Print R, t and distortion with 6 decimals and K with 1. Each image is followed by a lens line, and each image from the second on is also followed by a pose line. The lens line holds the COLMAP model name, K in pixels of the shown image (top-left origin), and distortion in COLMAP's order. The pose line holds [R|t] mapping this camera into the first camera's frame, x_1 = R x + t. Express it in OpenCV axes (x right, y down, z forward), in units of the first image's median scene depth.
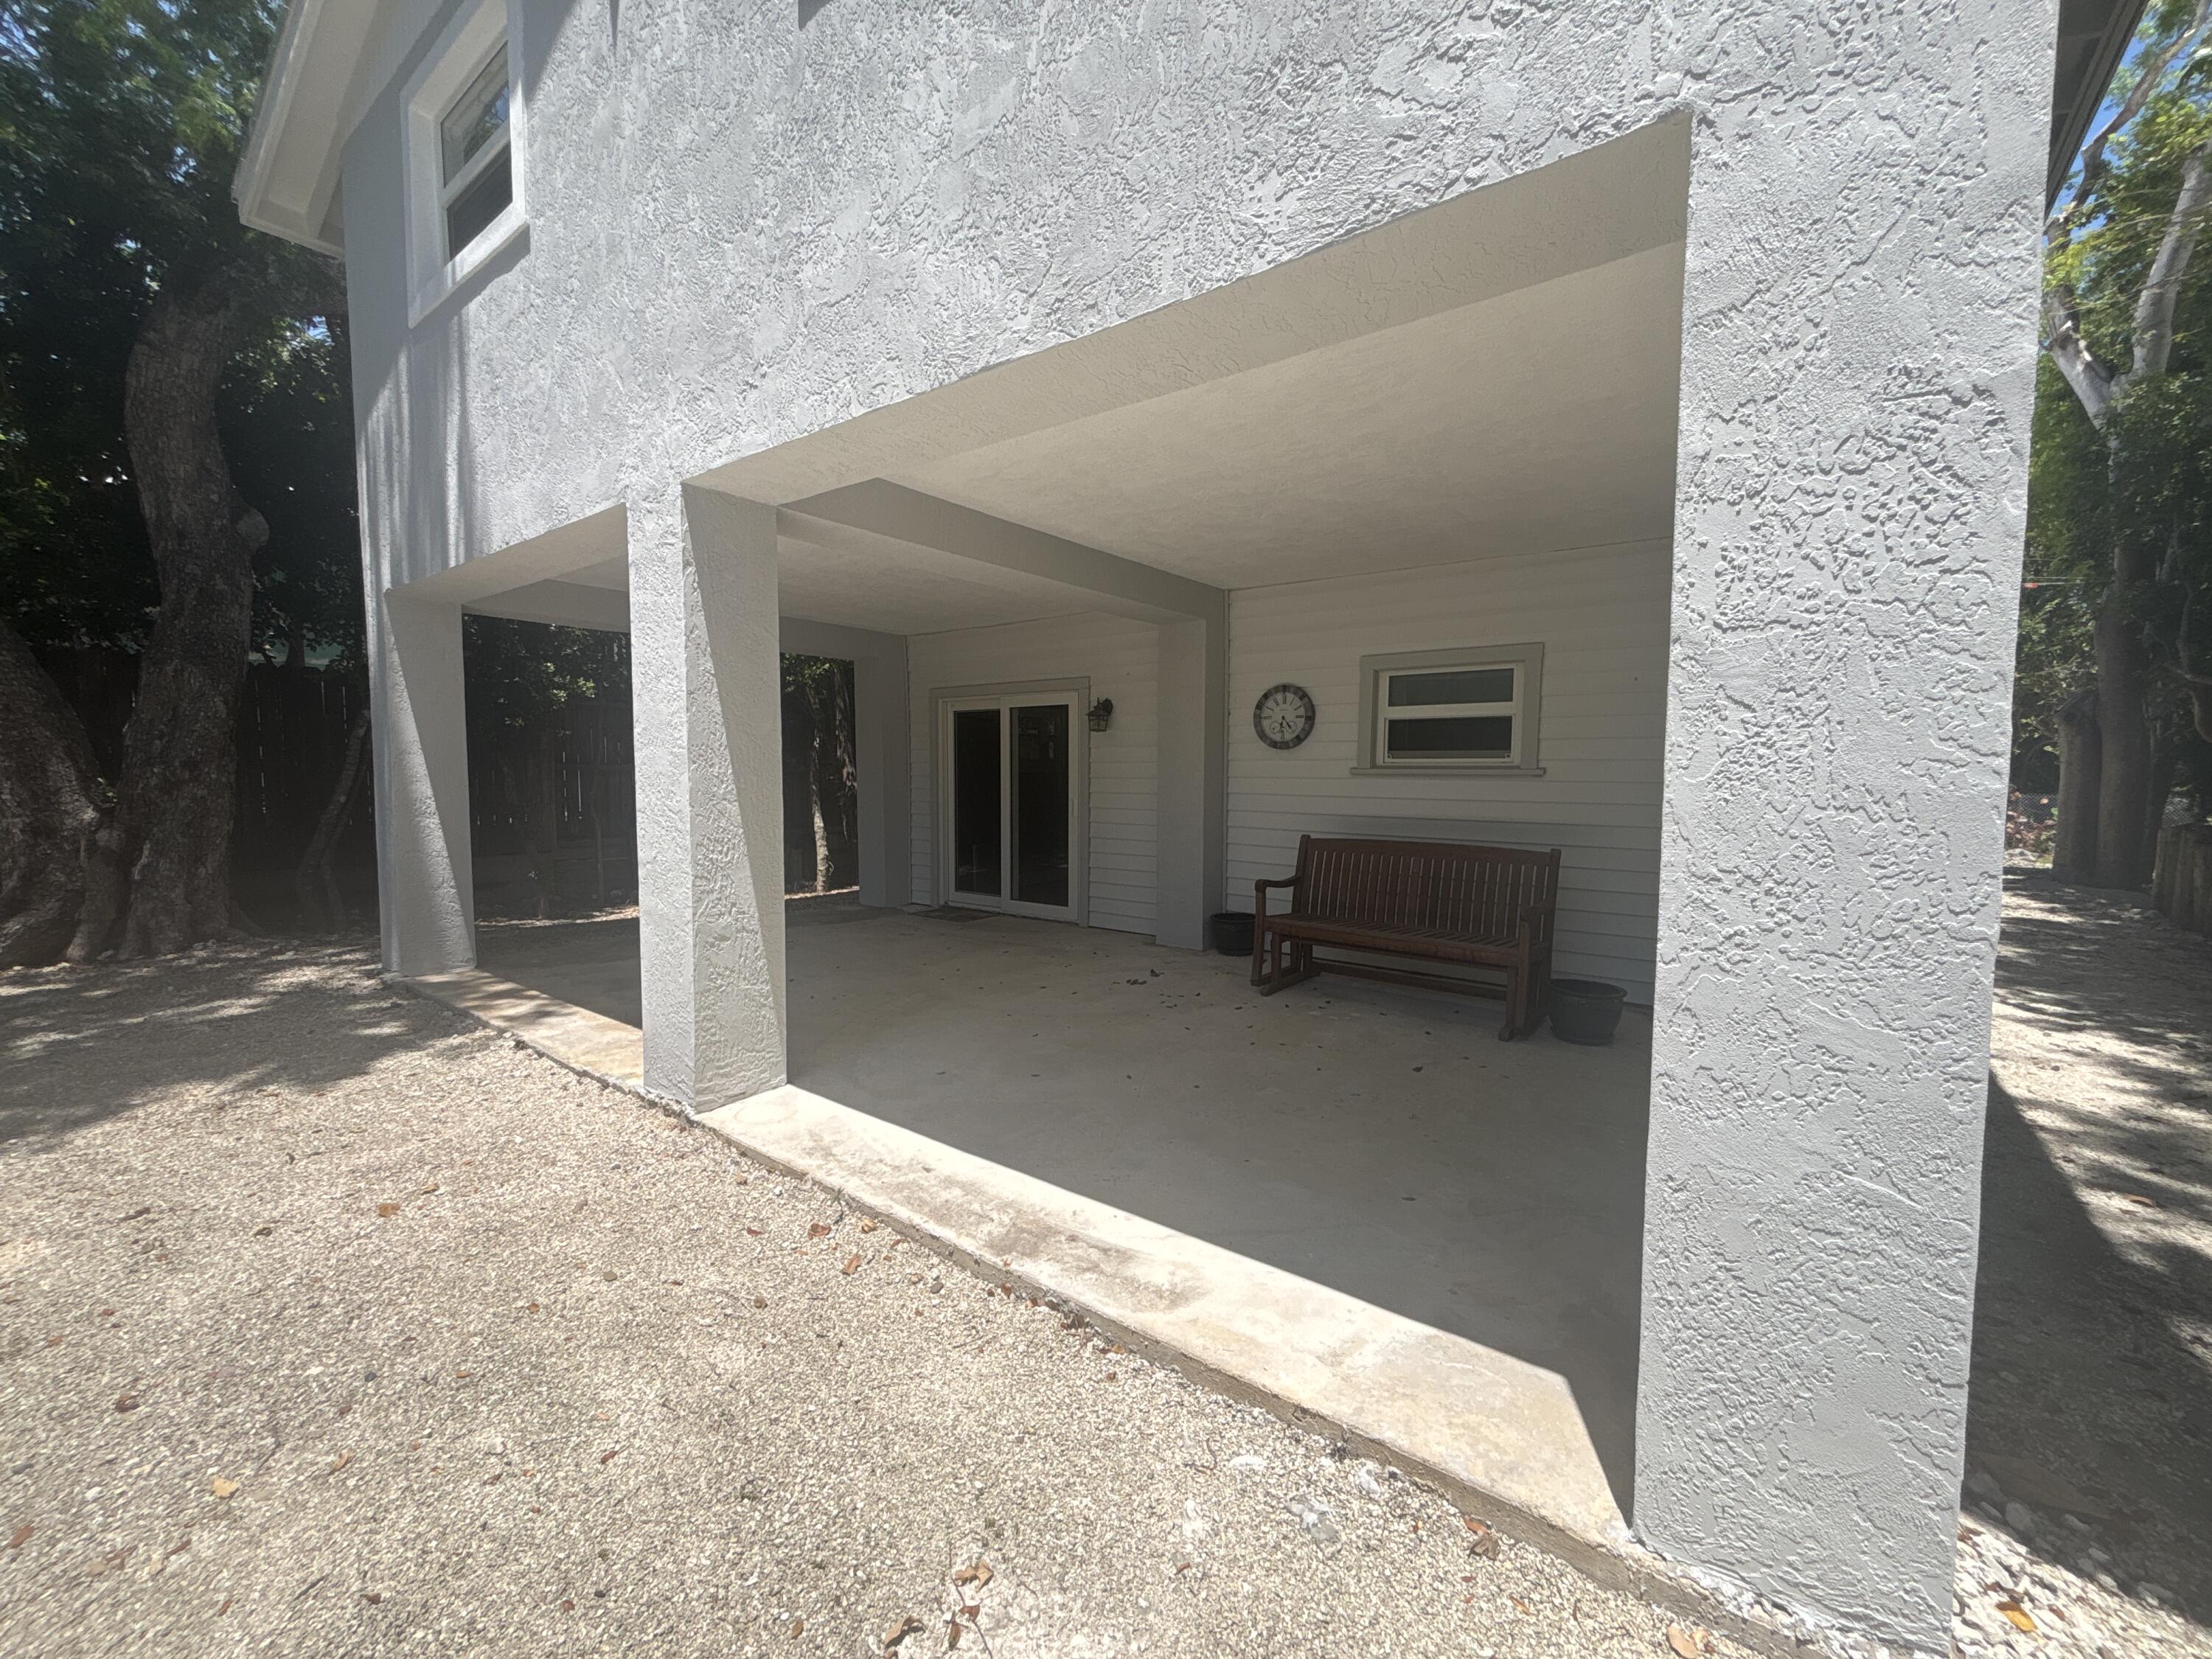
lens RADIAL K [[908.6, 0, 1097.6], [0, 908.6, 826.2], [0, 0, 1]] dist [-0.003392, -0.000439]
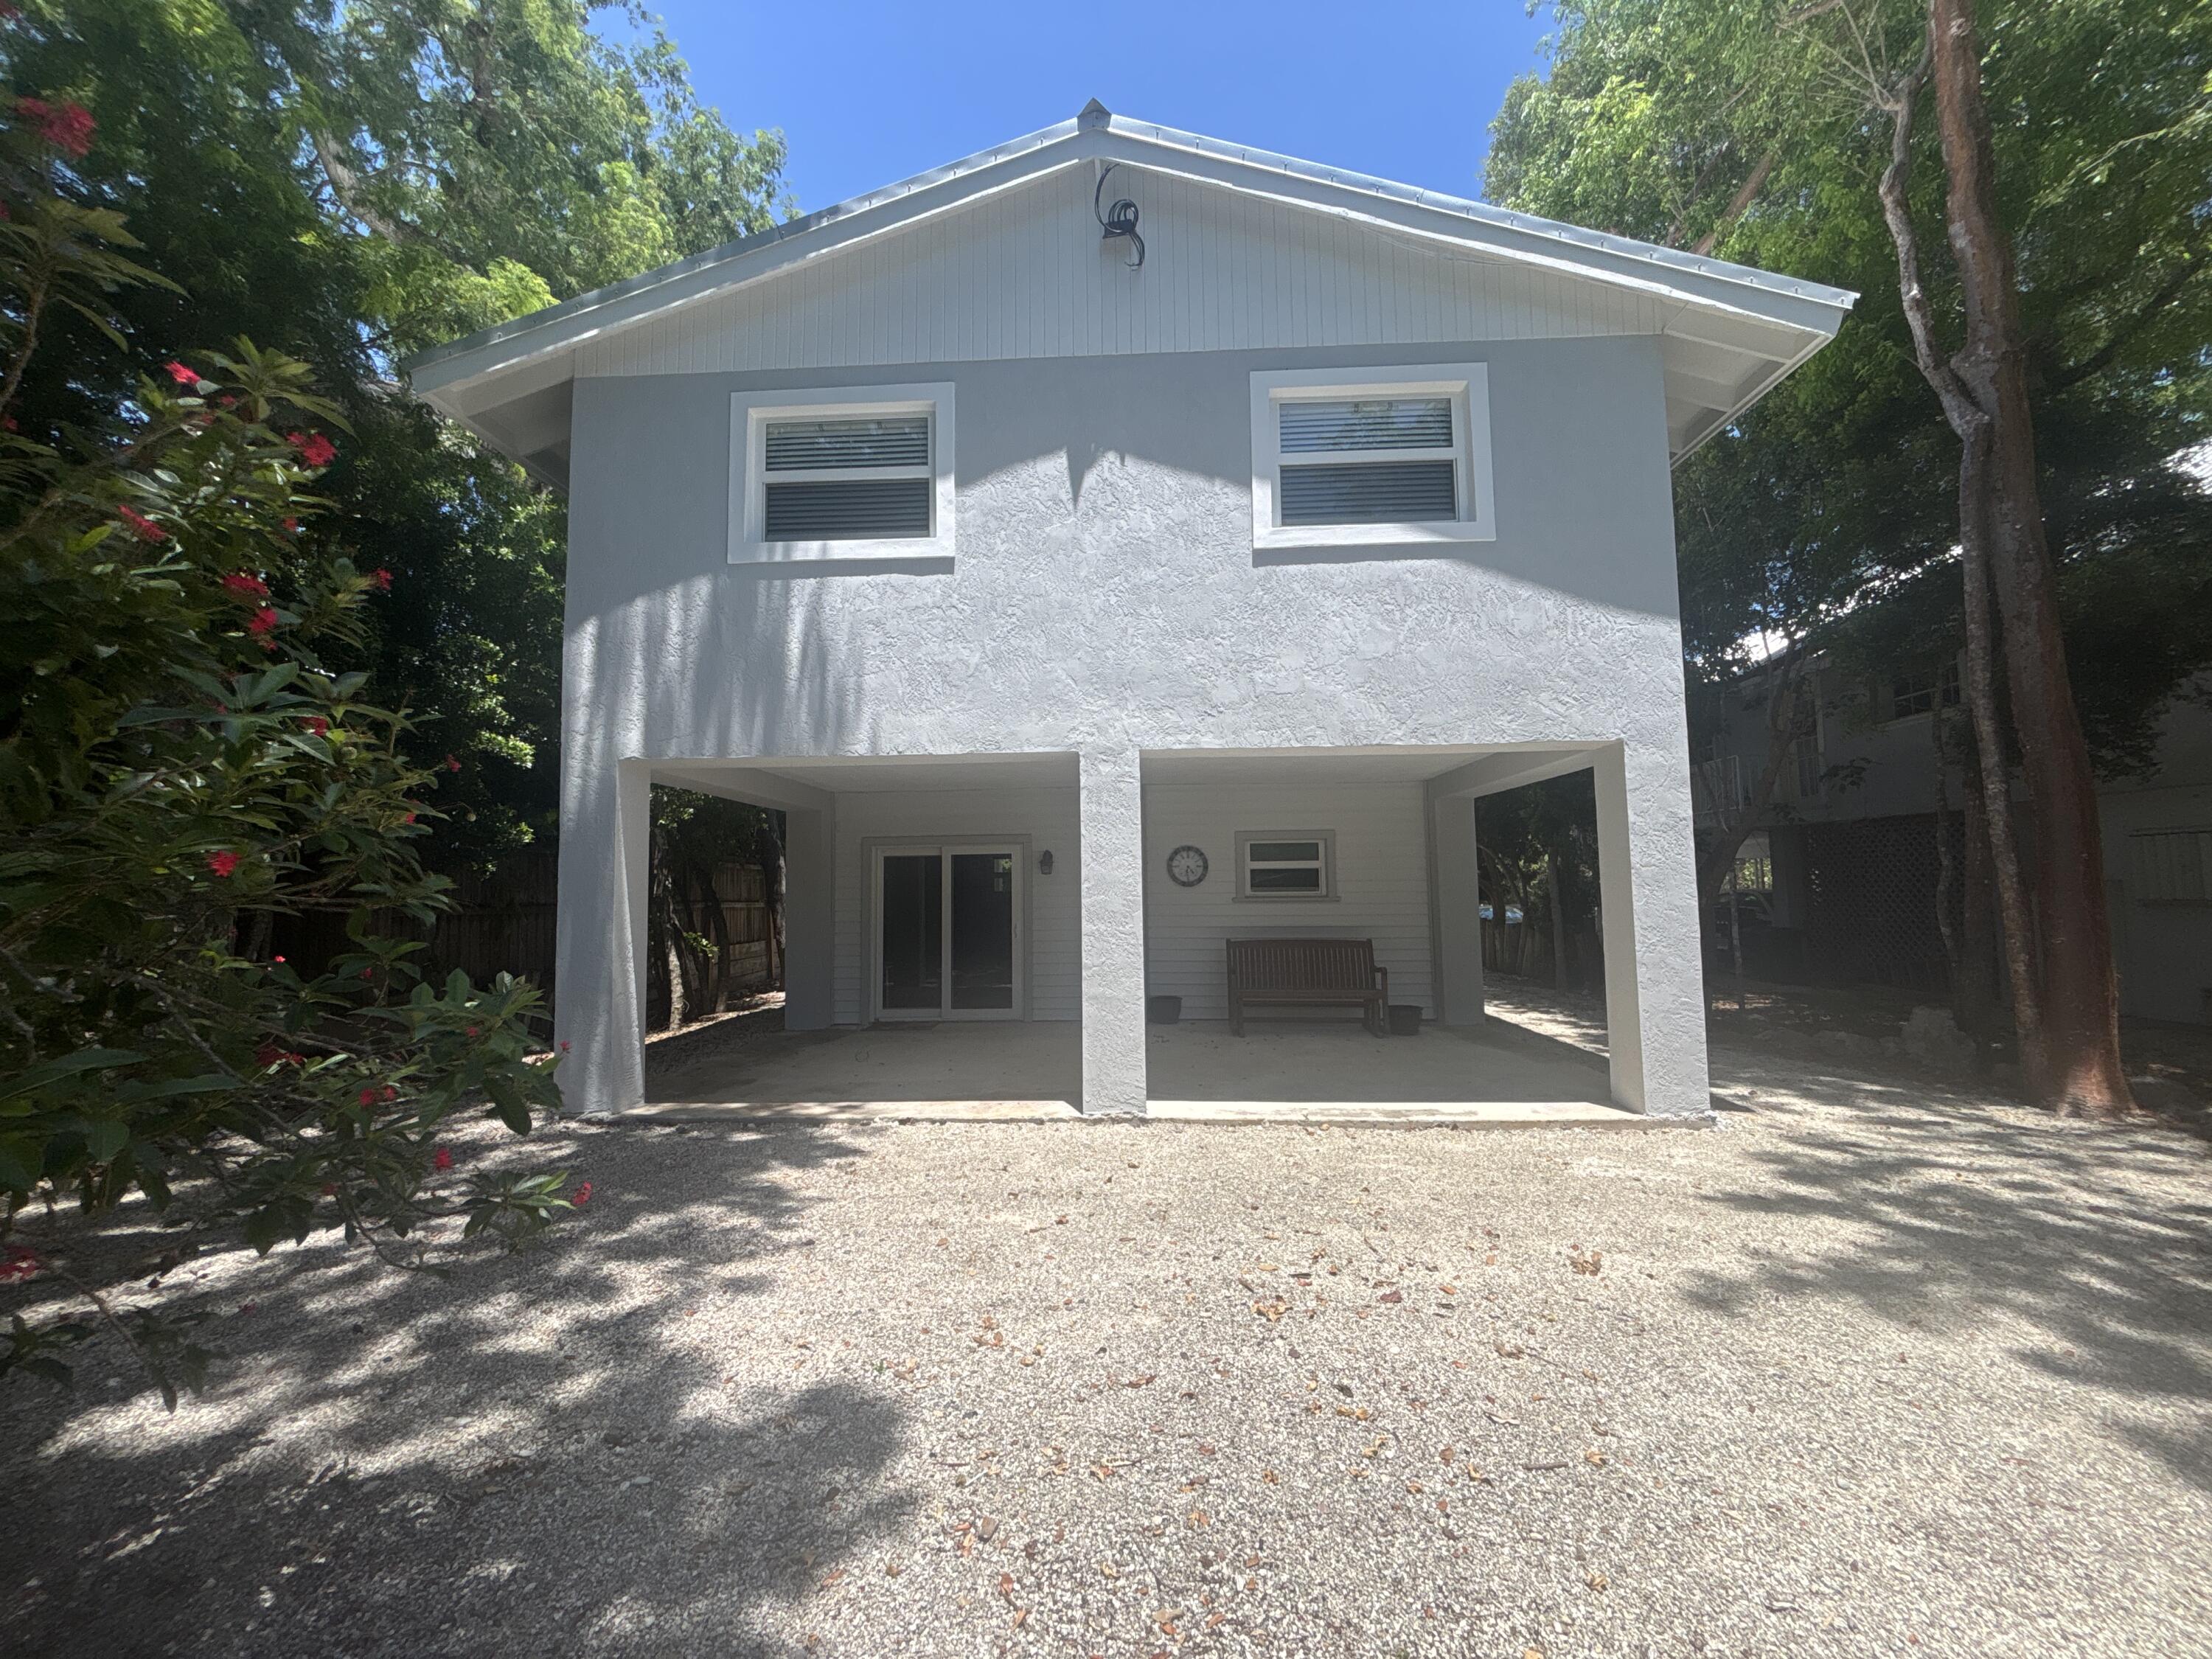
lens RADIAL K [[908.6, 0, 1117.9], [0, 908.6, 823.4], [0, 0, 1]] dist [-0.003392, -0.000439]
pose [[0.818318, 0.024095, 0.574261, -0.850237], [0.055396, 0.991163, -0.120527, -0.012128], [-0.572090, 0.130442, 0.809752, -0.230339]]
